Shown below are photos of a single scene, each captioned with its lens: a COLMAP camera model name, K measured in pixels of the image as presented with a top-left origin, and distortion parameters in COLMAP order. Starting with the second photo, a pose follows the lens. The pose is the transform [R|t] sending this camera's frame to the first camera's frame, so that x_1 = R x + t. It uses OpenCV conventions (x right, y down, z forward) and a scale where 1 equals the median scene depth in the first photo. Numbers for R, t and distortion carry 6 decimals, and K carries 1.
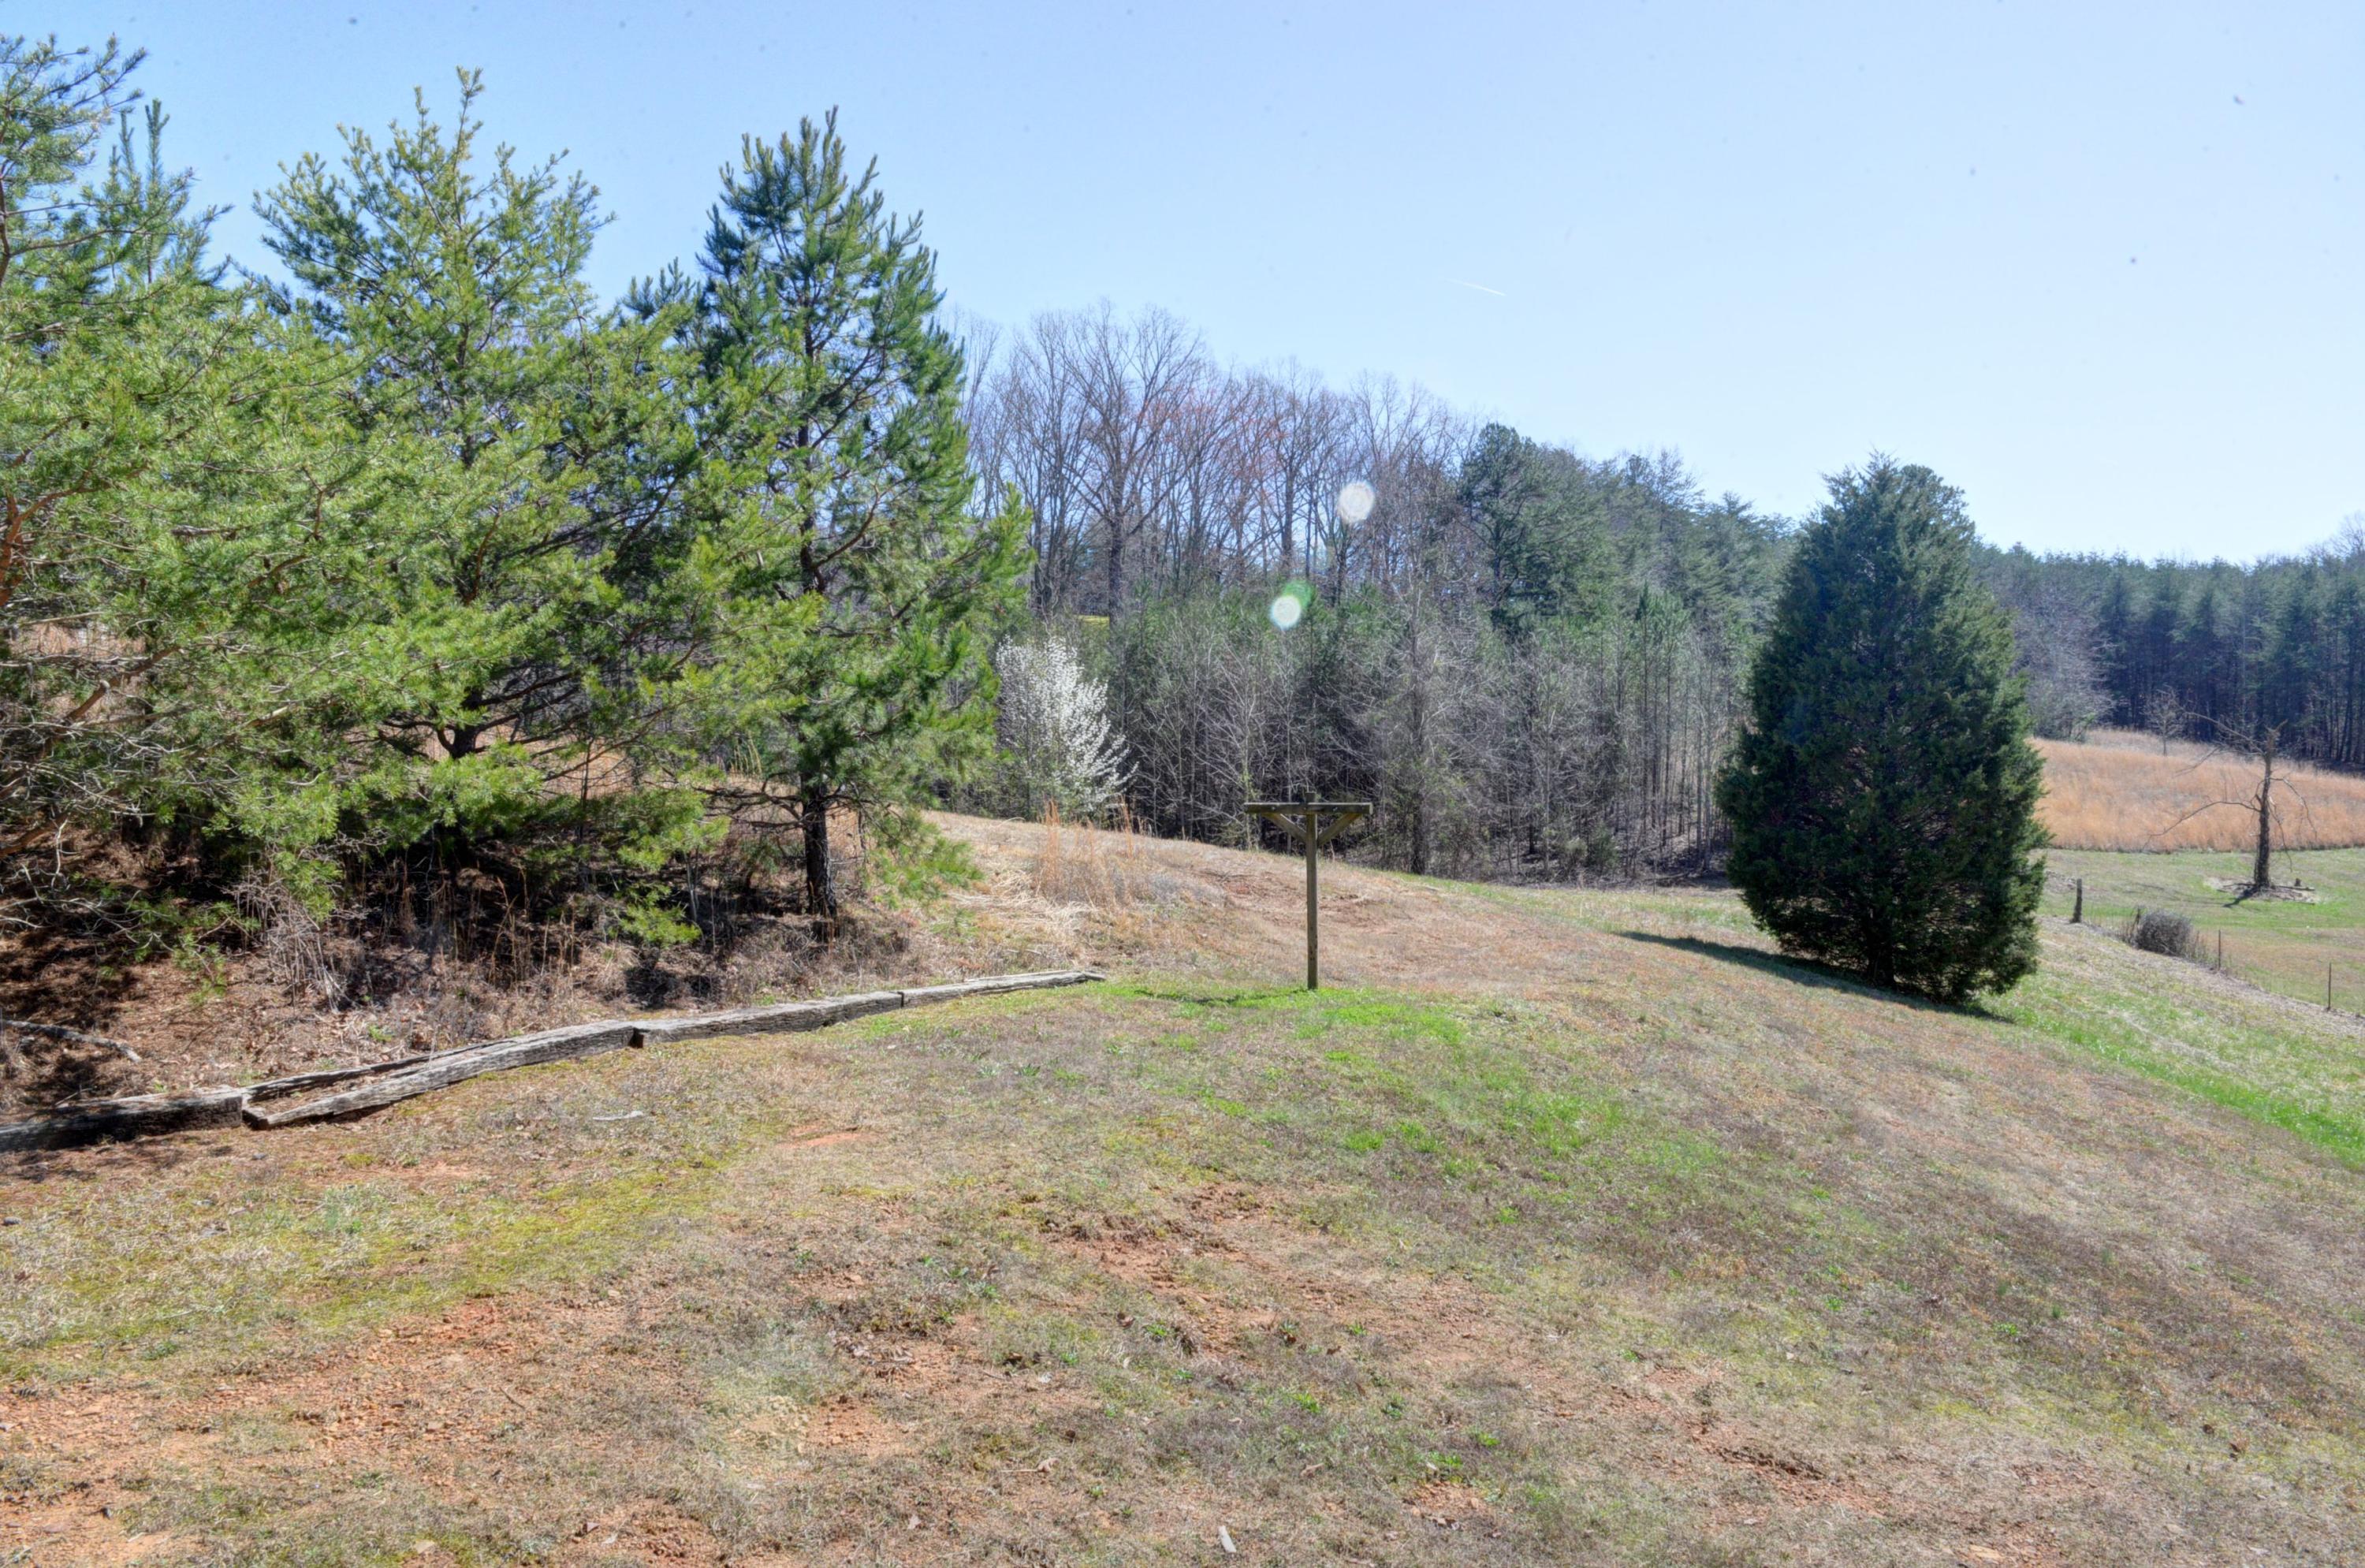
lens RADIAL K [[1607.1, 0, 1182.5], [0, 1607.1, 784.0], [0, 0, 1]] dist [-0.045760, -0.006217]
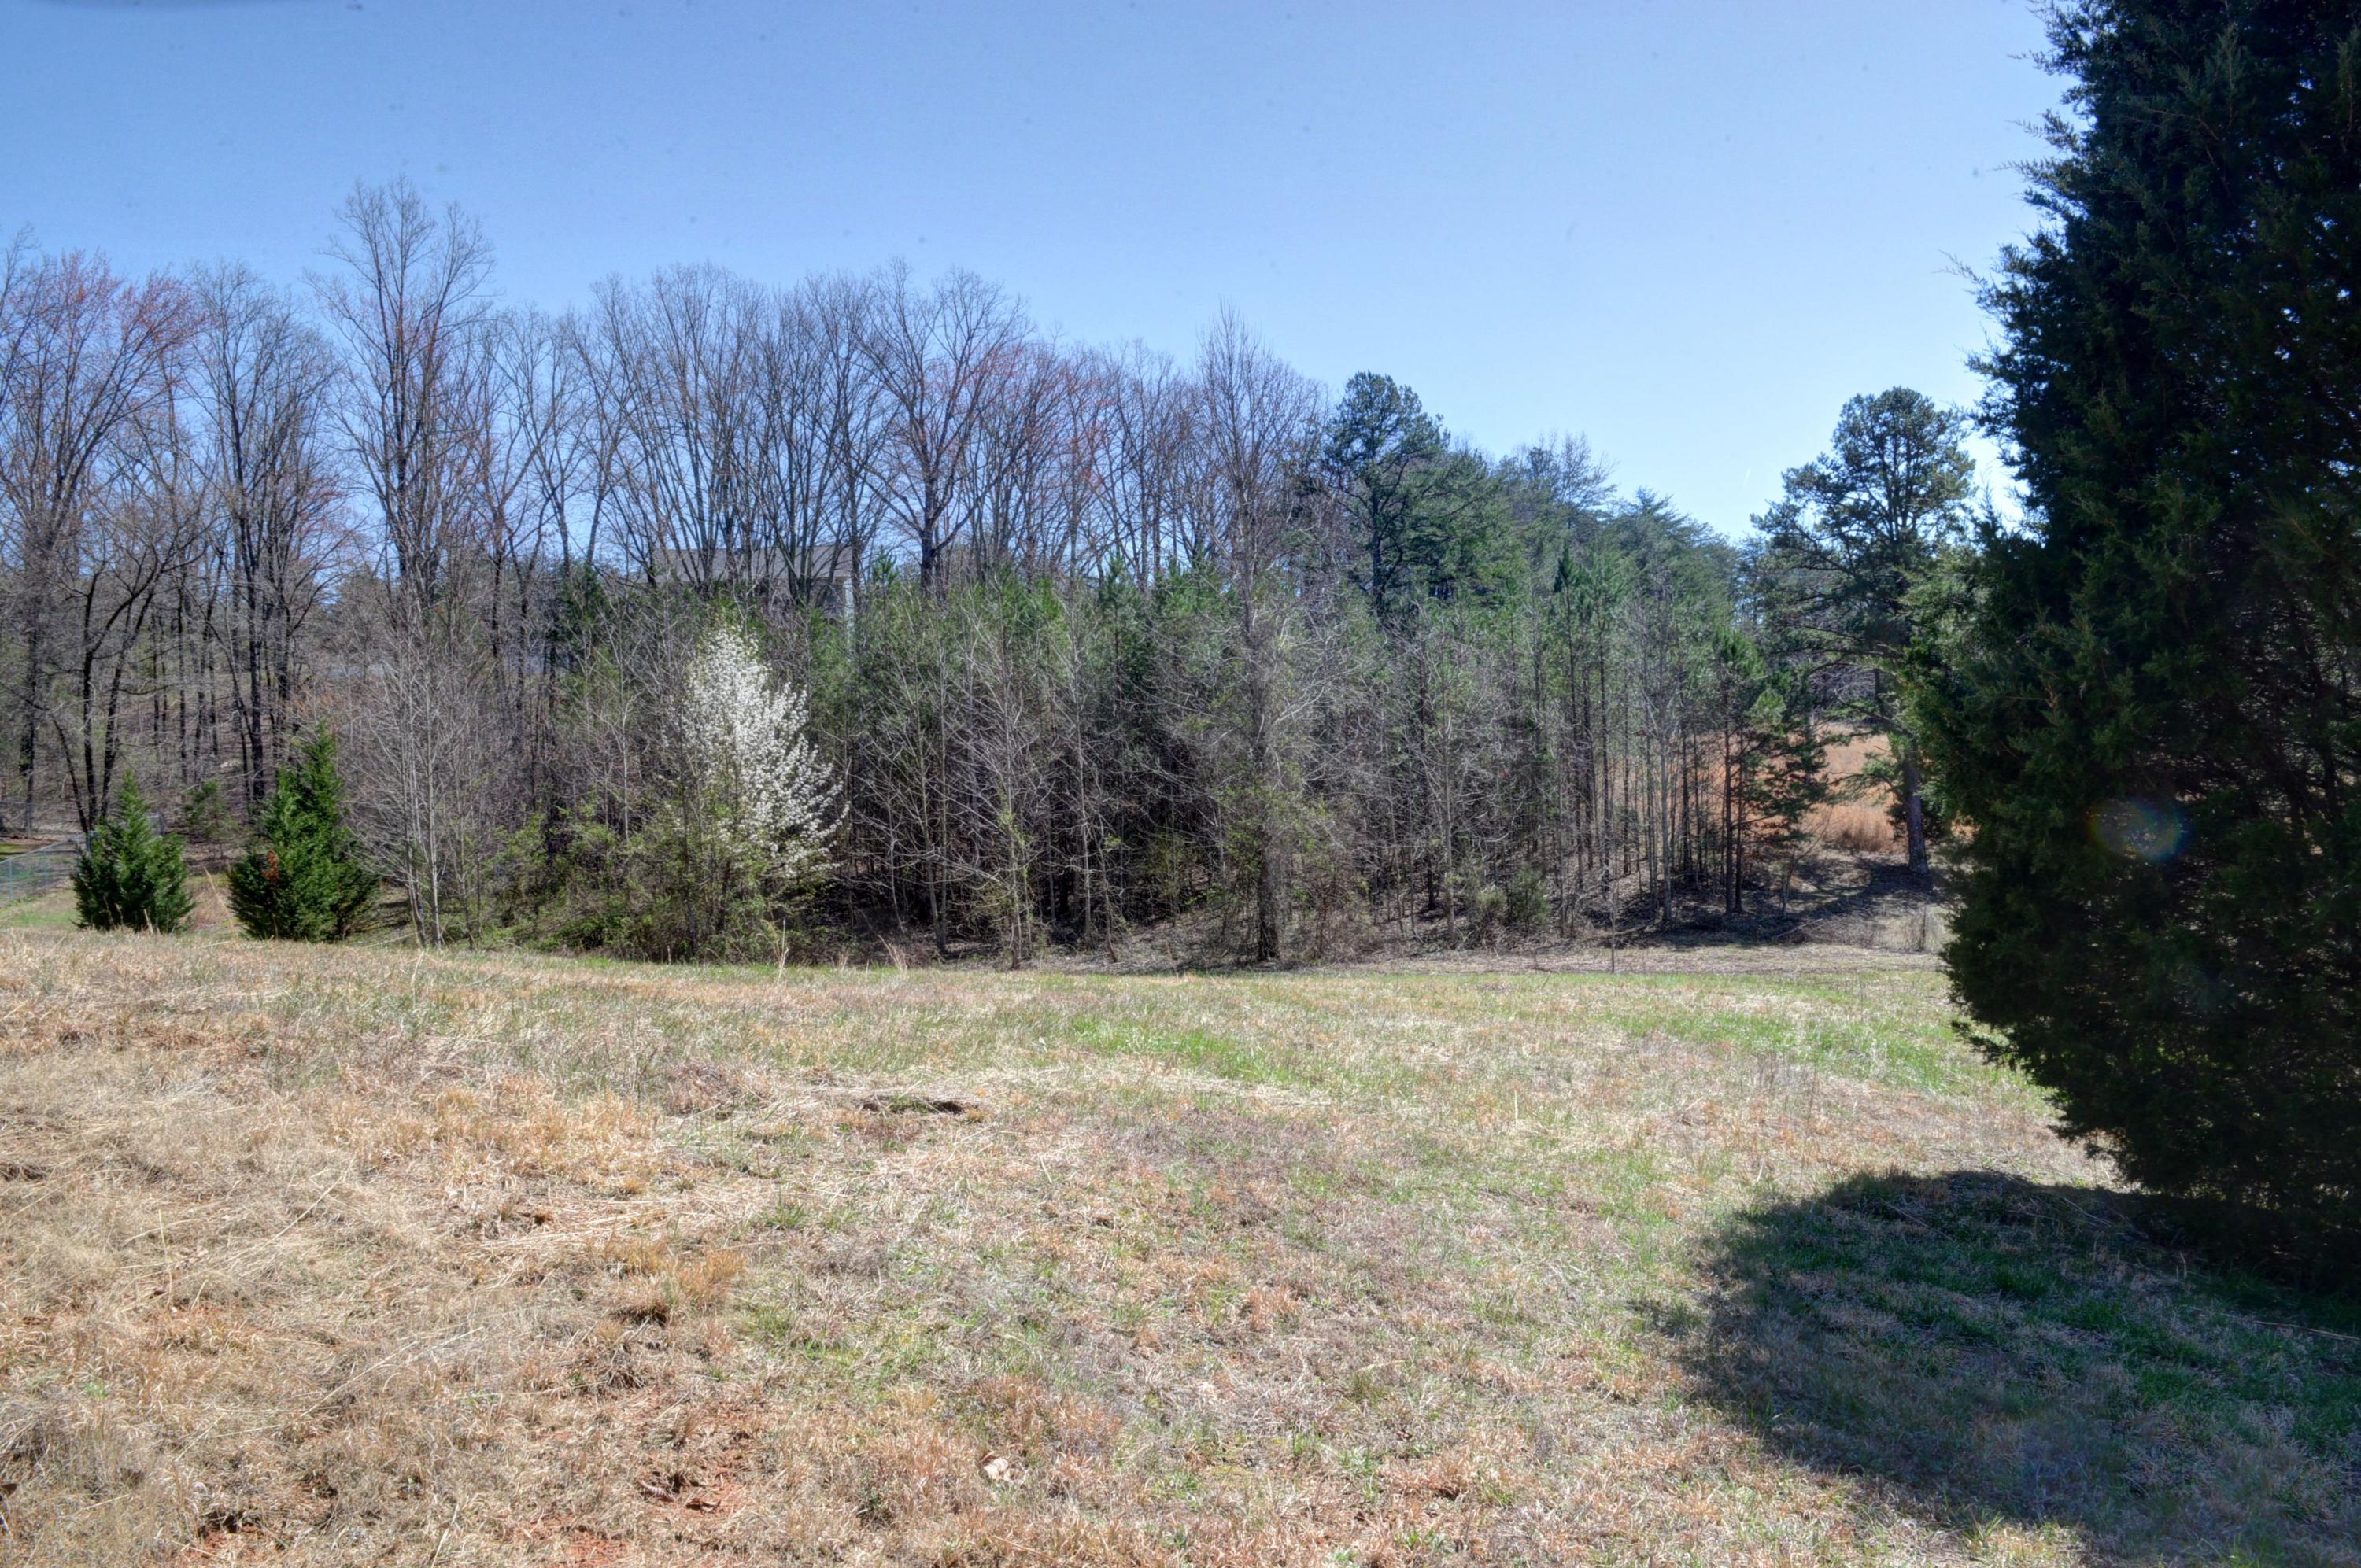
lens RADIAL K [[1604.1, 0, 1180.5], [0, 1604.1, 784.0], [0, 0, 1]] dist [-0.045760, -0.006217]
pose [[0.997873, -0.038520, 0.052586, 0.066707], [0.040528, 0.998468, -0.037663, 0.008993], [-0.051055, 0.039714, 0.997906, 0.271908]]
